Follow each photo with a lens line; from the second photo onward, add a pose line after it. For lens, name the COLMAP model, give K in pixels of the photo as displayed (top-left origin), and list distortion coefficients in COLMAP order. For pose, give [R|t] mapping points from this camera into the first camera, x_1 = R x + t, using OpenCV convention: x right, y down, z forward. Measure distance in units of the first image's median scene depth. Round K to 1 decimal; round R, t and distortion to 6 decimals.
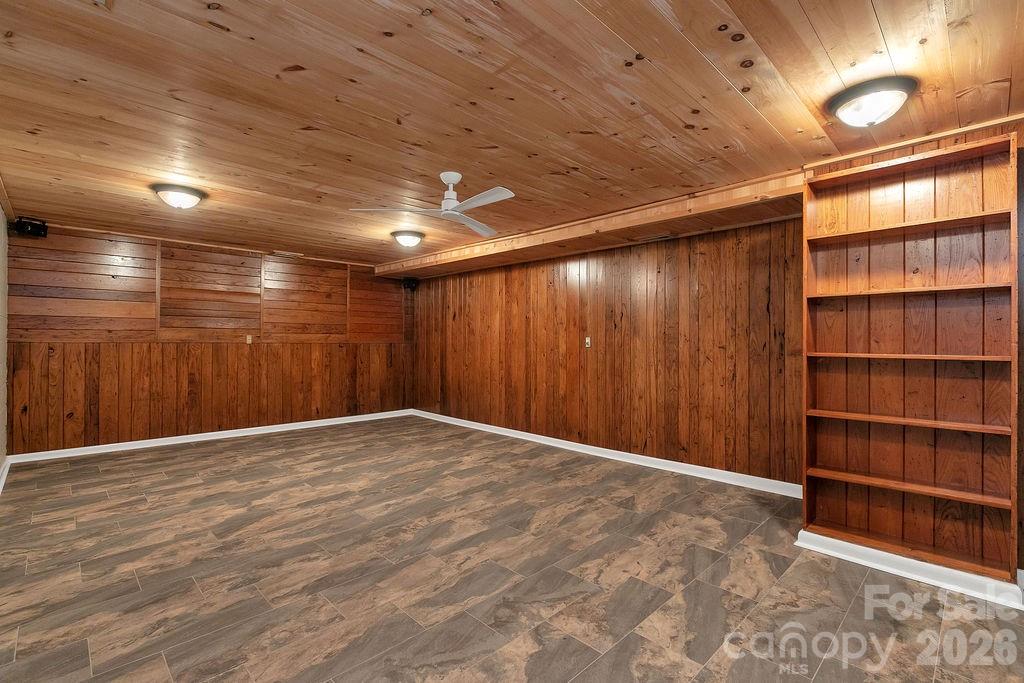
lens RADIAL K [[457.4, 0, 510.1], [0, 457.4, 342.5], [0, 0, 1]] dist [0.000783, -0.000145]
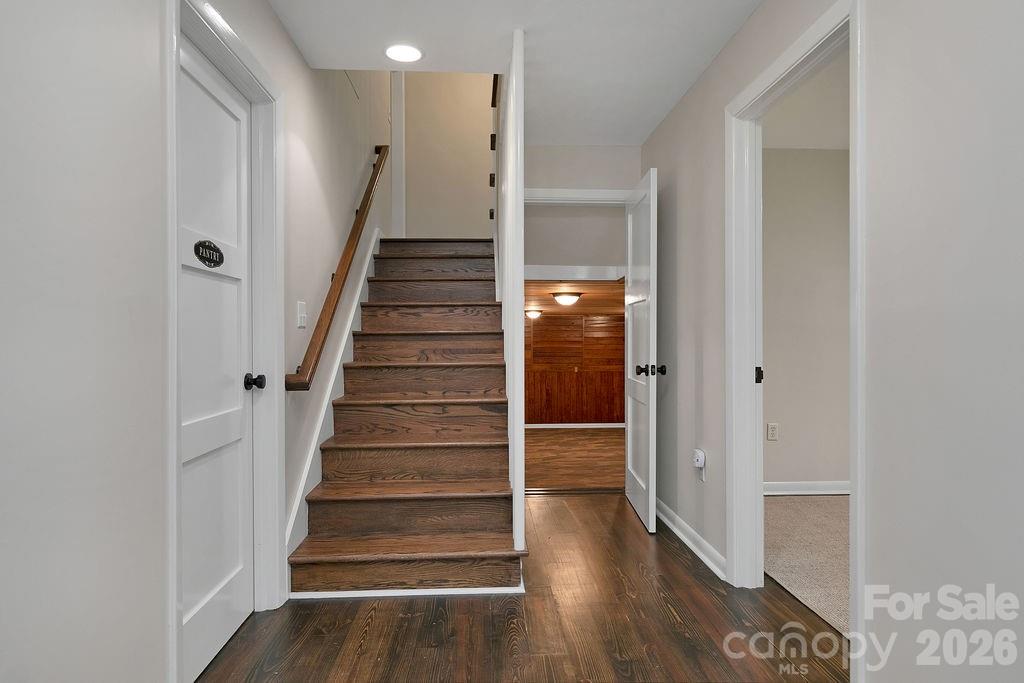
lens RADIAL K [[614.0, 0, 515.8], [0, 614.0, 342.3], [0, 0, 1]] dist [-0.003749, -0.000889]
pose [[0.751804, 0.000645, -0.659387, 0.898164], [0.006867, 0.999938, 0.008807, -0.157330], [0.659351, -0.011149, 0.751752, -0.995566]]
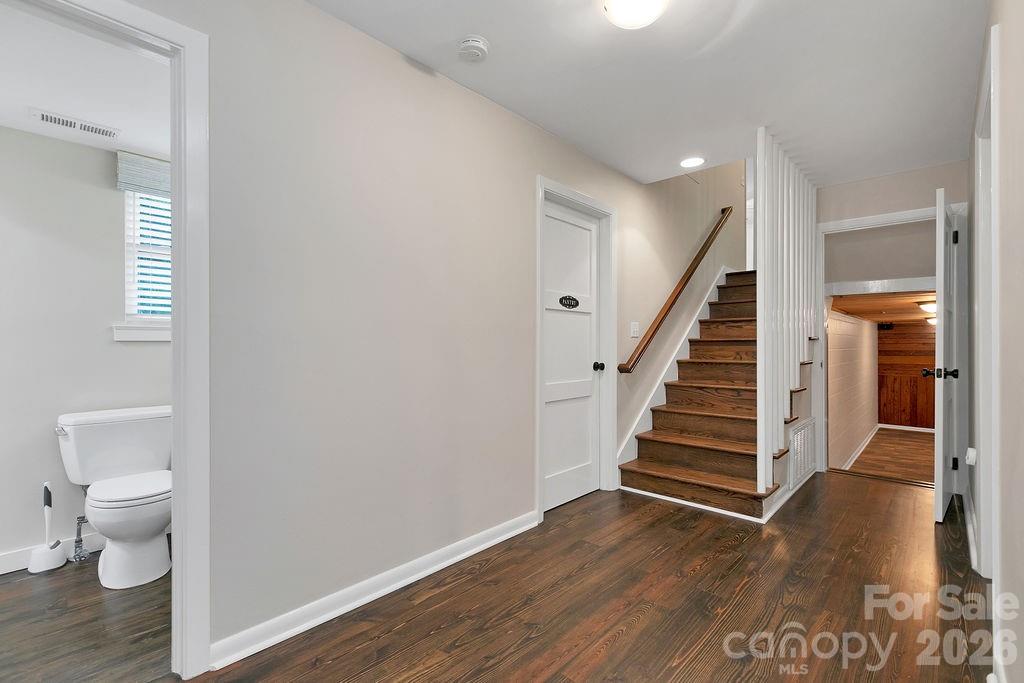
lens RADIAL K [[457.4, 0, 512.1], [0, 457.4, 344.1], [0, 0, 1]] dist [0.000783, -0.000145]
pose [[0.036621, -0.001934, -0.999327, 1.120883], [0.003878, 0.999991, -0.001793, -0.155589], [0.999322, -0.003809, 0.036628, -0.914456]]
